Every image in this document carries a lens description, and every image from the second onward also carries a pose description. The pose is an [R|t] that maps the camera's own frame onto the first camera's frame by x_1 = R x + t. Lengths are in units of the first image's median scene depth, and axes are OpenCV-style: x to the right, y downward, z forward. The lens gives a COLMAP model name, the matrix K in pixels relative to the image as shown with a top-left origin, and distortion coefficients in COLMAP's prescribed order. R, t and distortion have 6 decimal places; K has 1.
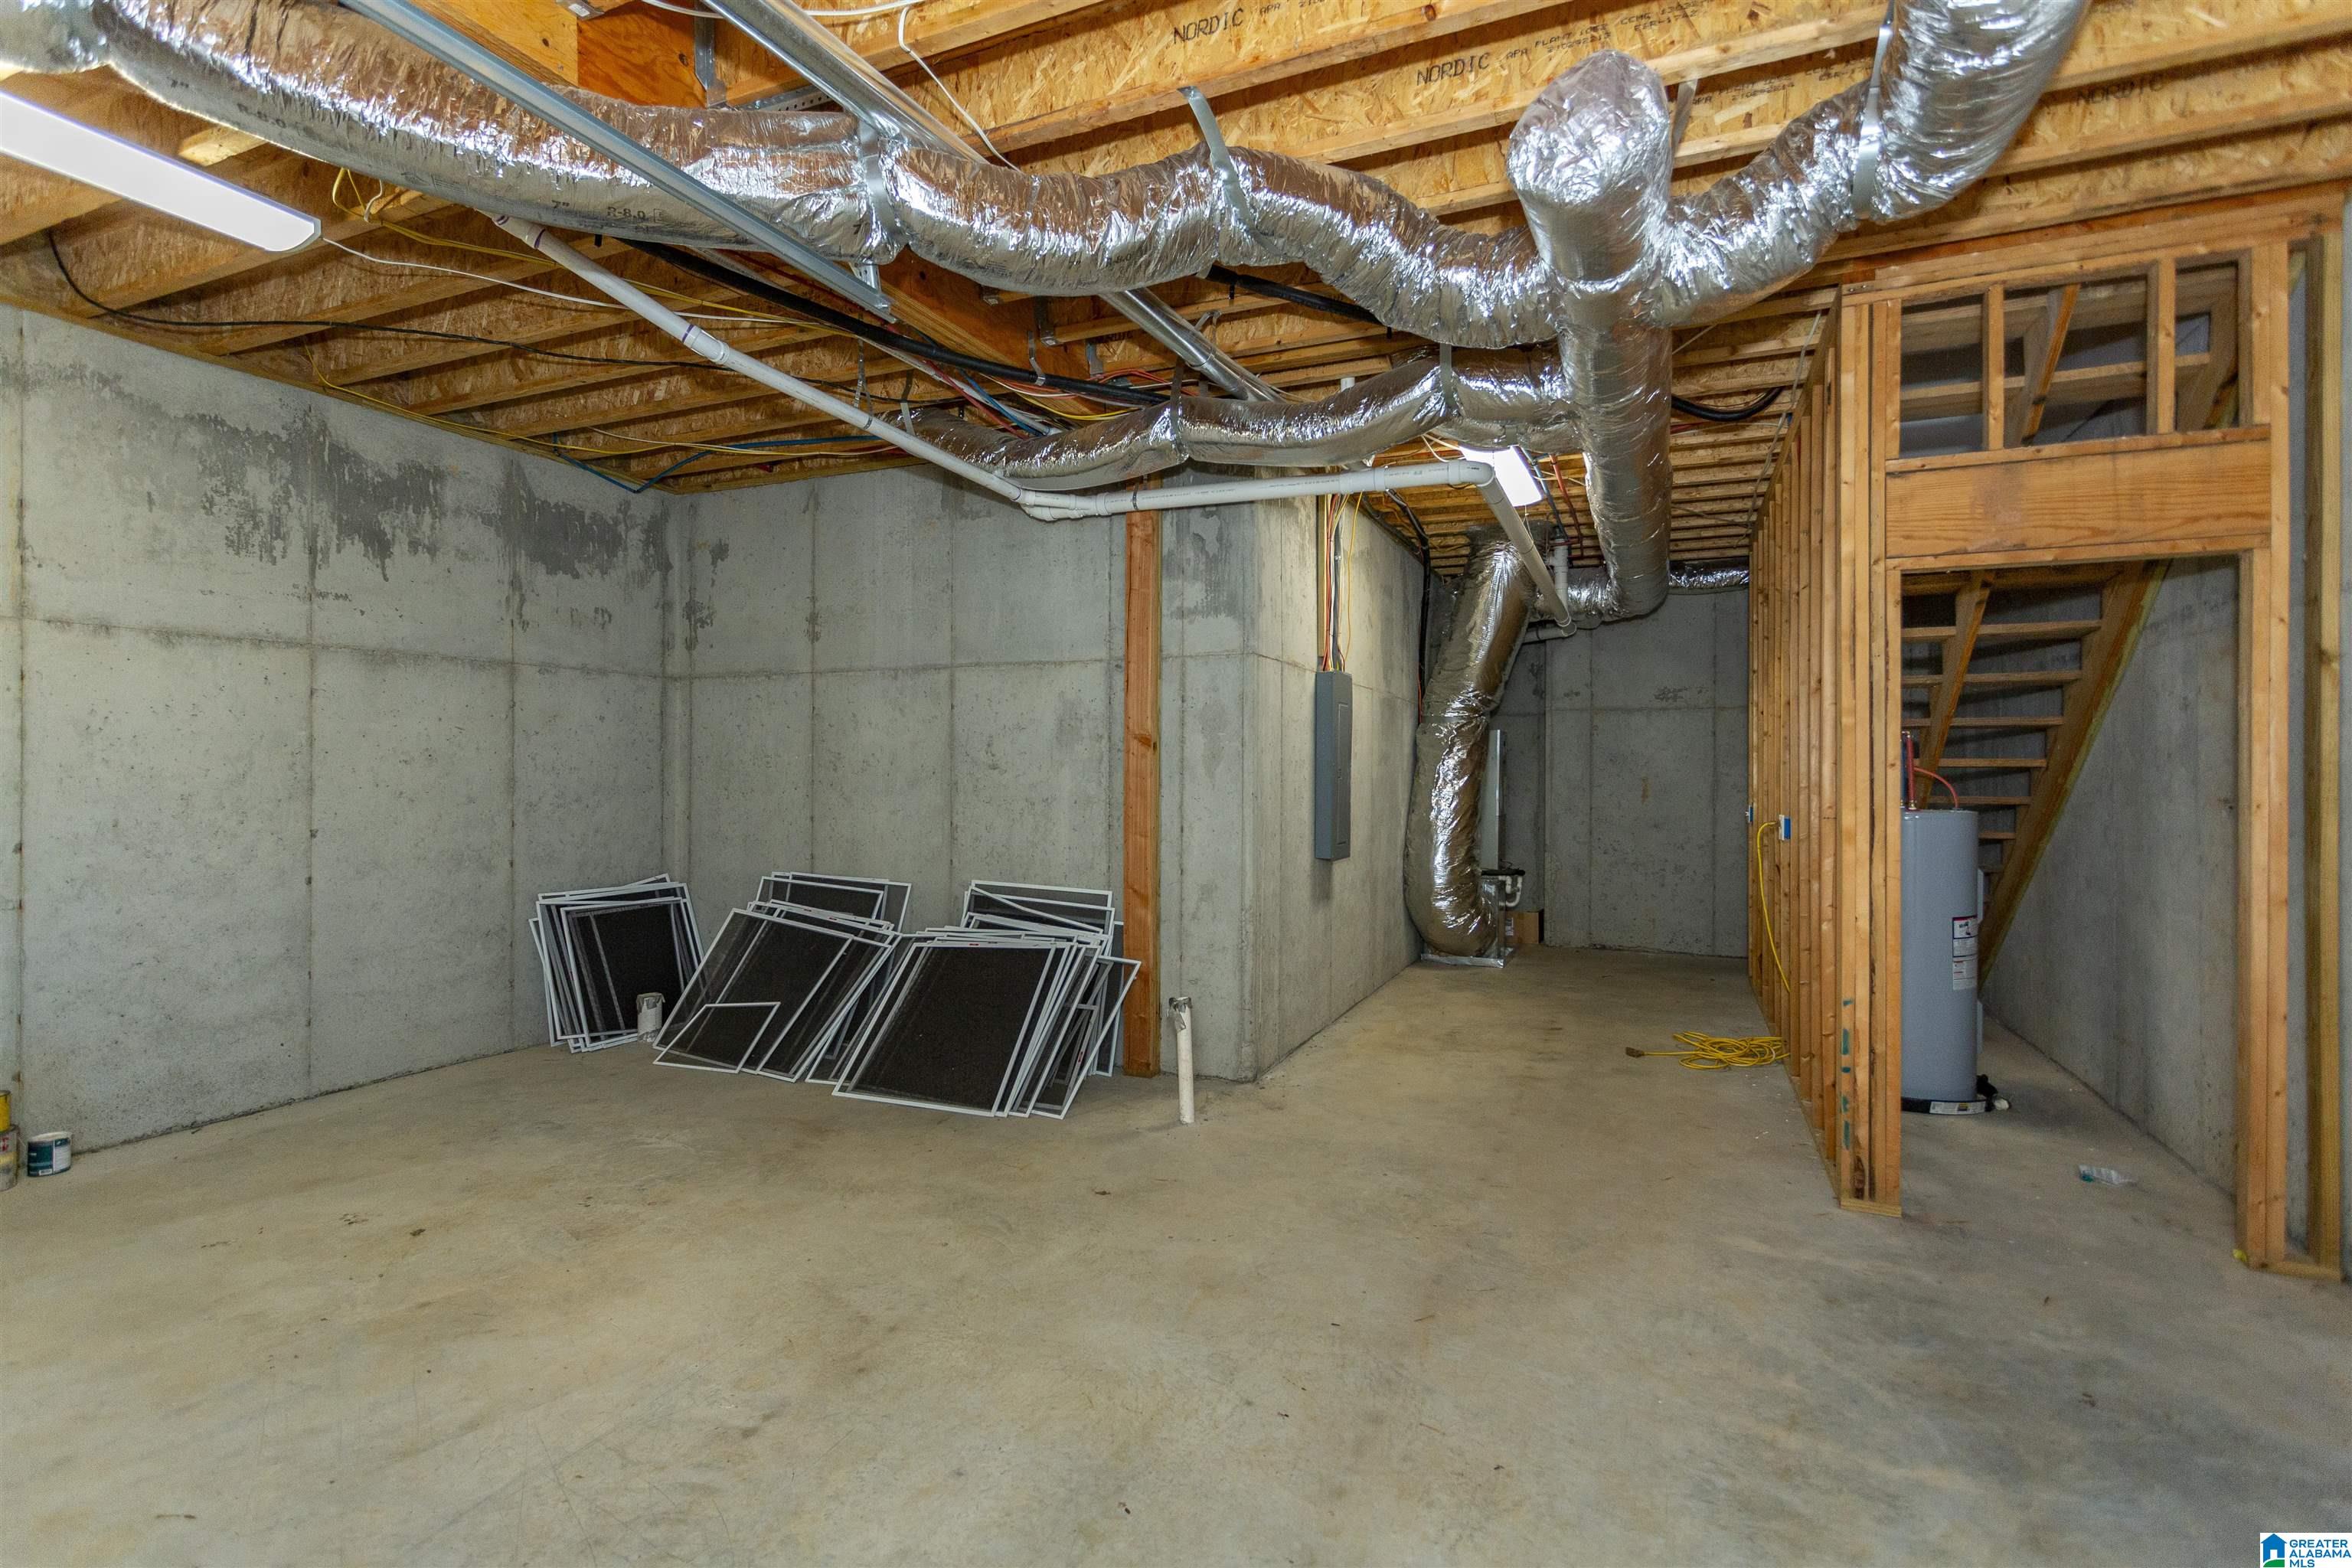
lens RADIAL K [[1119.8, 0, 1159.6], [0, 1119.8, 769.5], [0, 0, 1]] dist [0.008333, 0.000003]
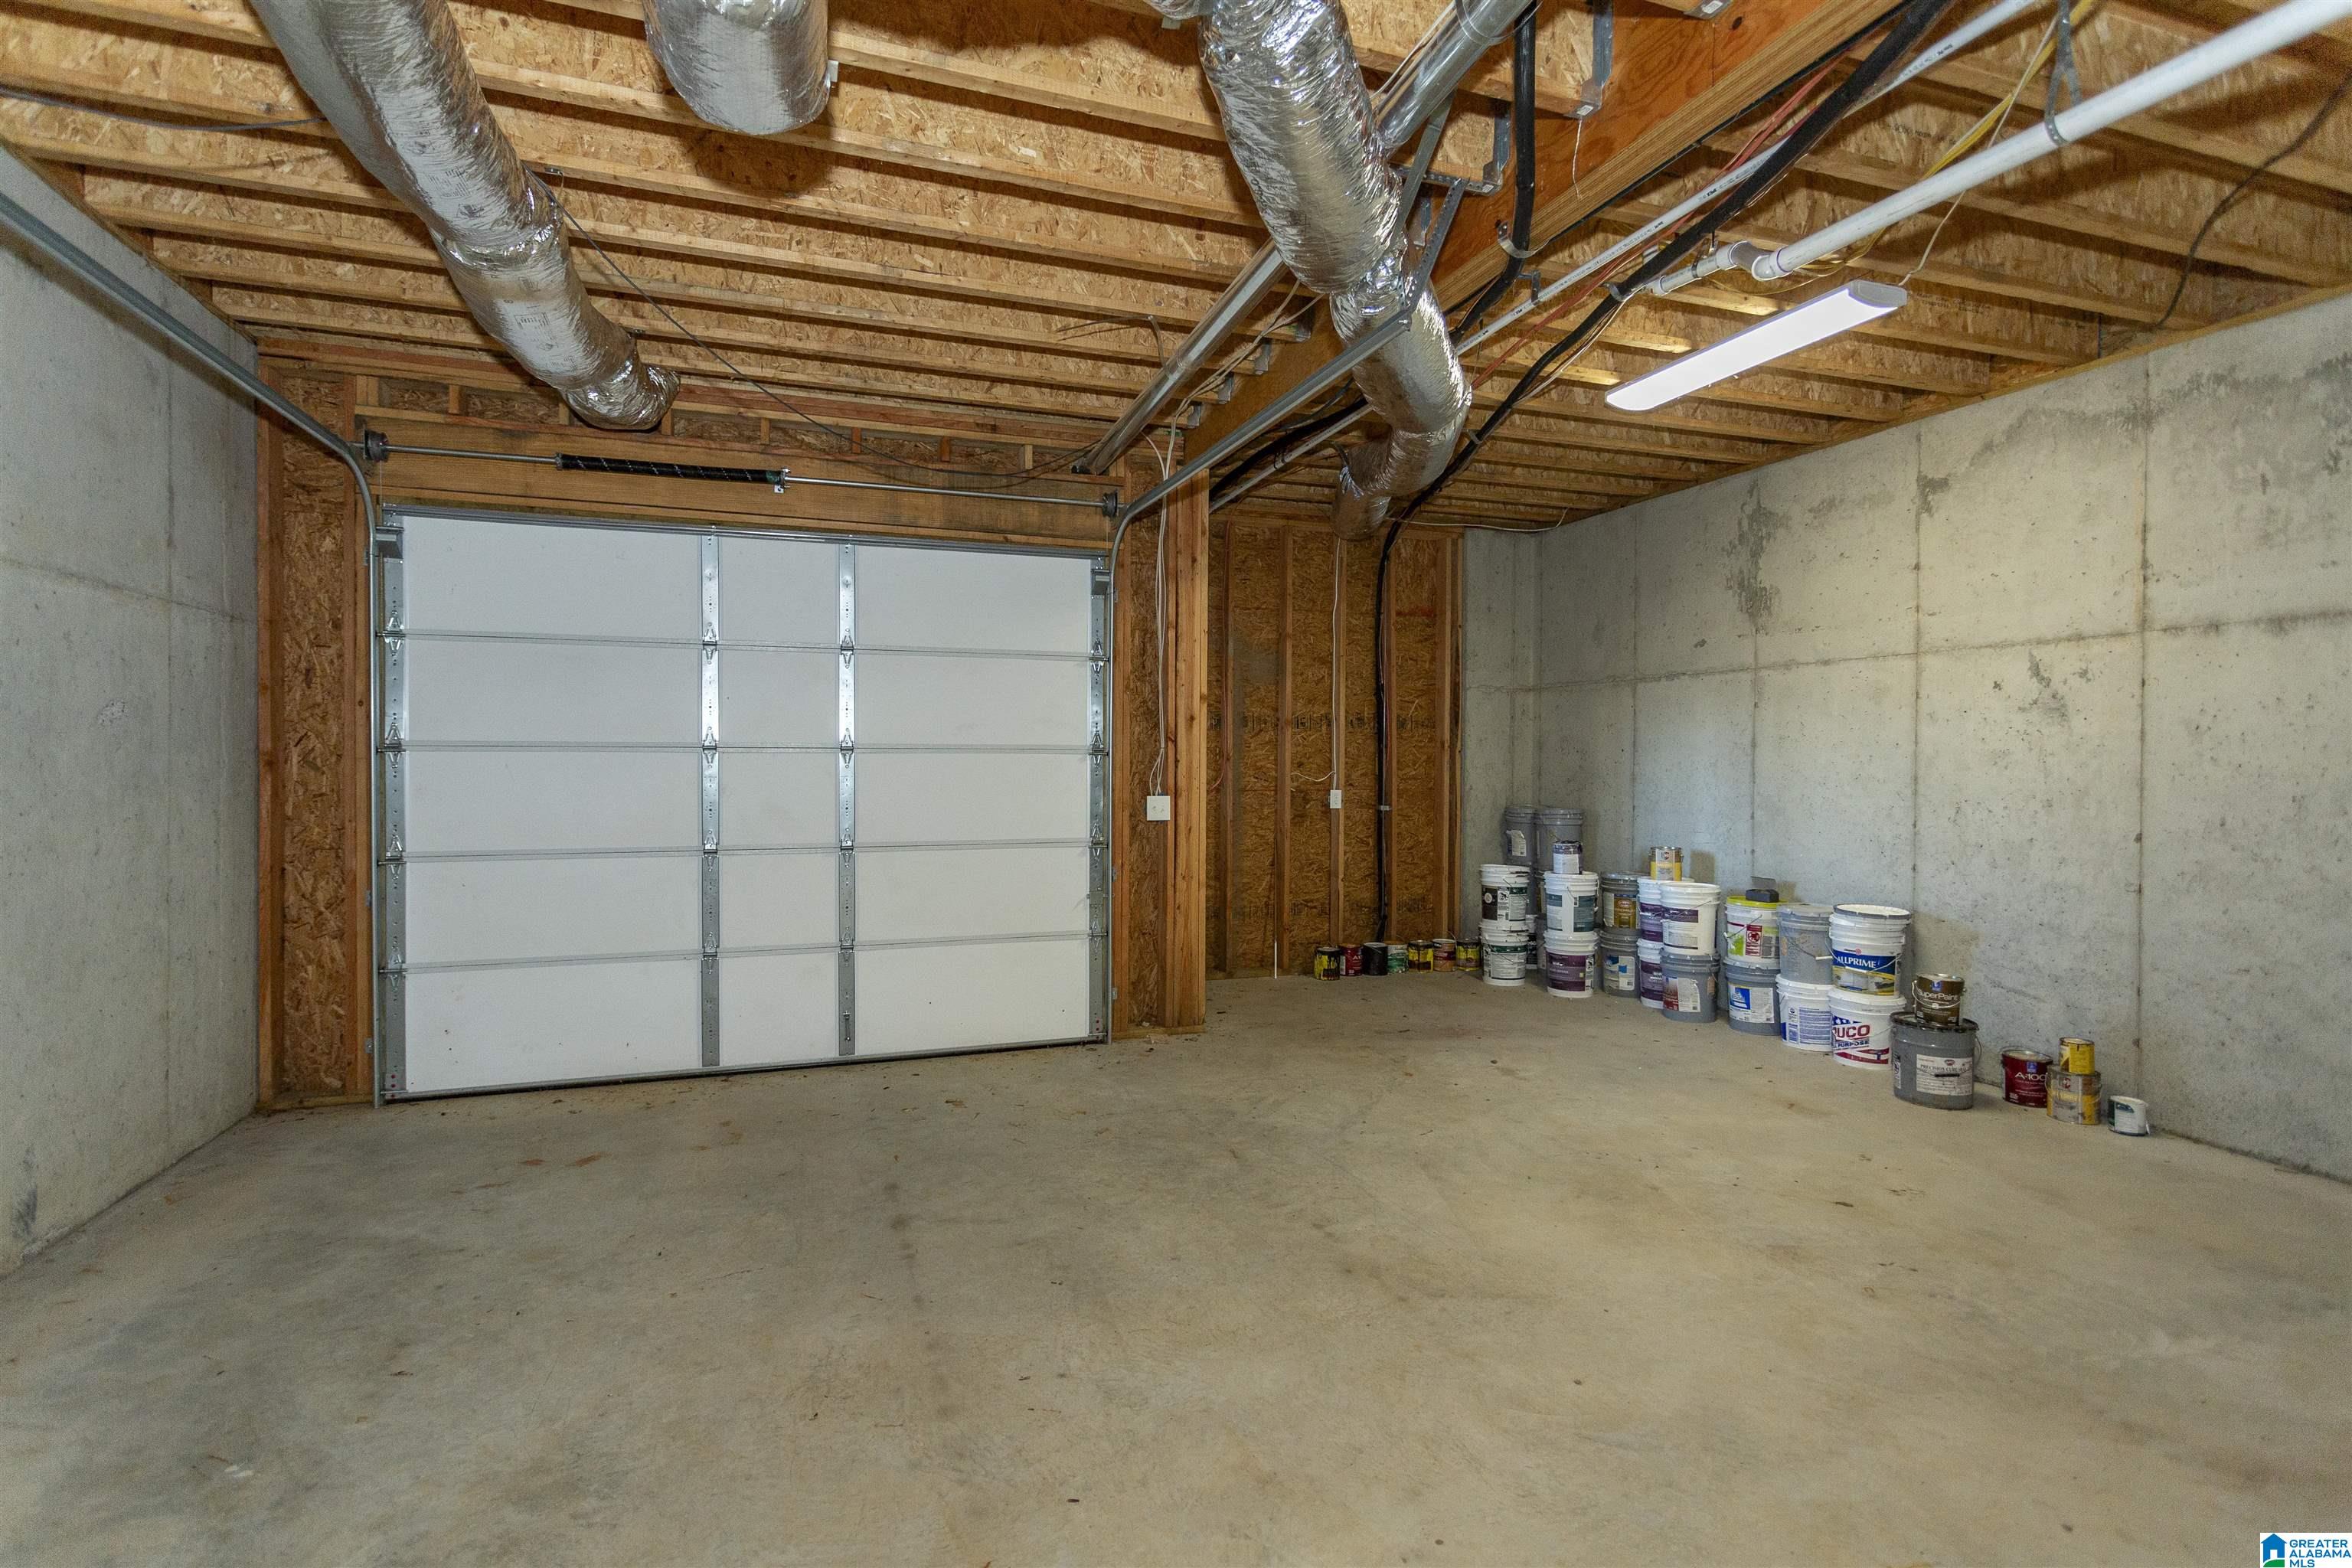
lens RADIAL K [[1119.8, 0, 1167.2], [0, 1119.8, 776.0], [0, 0, 1]] dist [0.008333, 0.000003]
pose [[-0.727540, 0.000907, -0.686065, 0.488249], [-0.007301, 0.999932, 0.009064, 0.005552], [0.686026, 0.011604, -0.727484, 1.238202]]
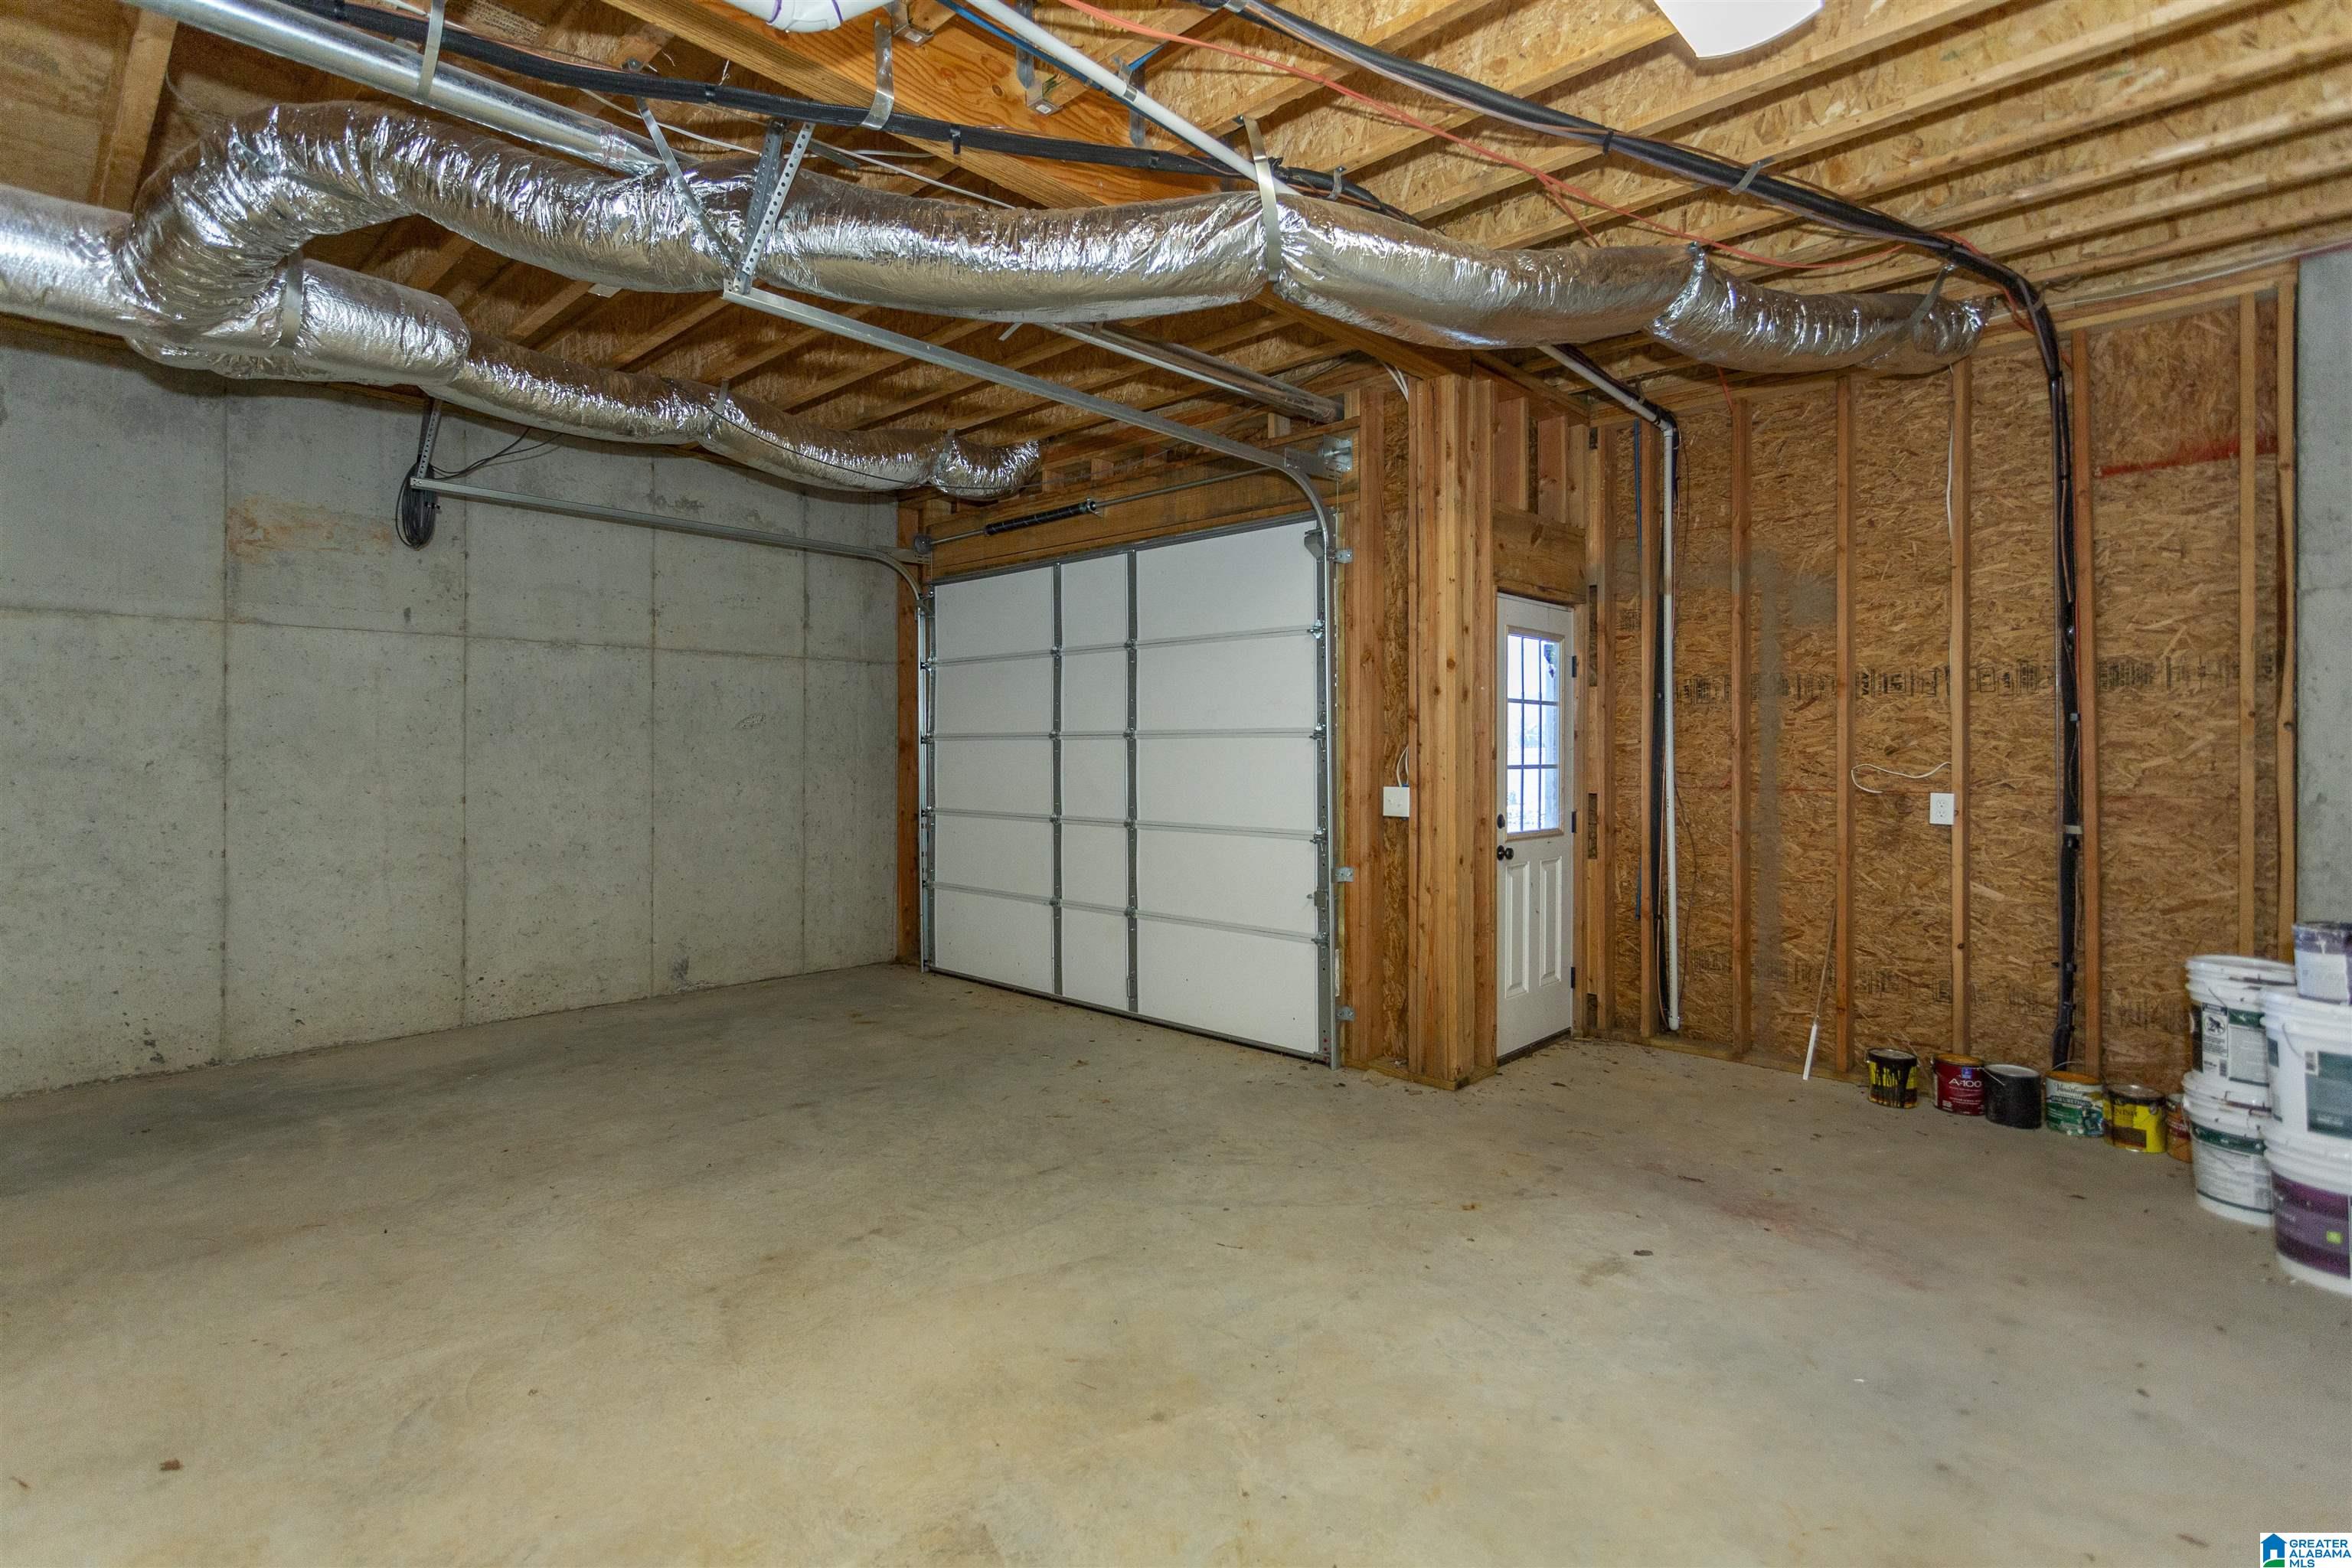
lens RADIAL K [[1119.8, 0, 1139.4], [0, 1119.8, 753.5], [0, 0, 1]] dist [0.008333, 0.000003]
pose [[-0.938134, -0.007997, 0.346181, -0.733633], [-0.007022, 0.999967, 0.004070, 0.005846], [-0.346202, 0.001388, -0.938159, 1.406223]]
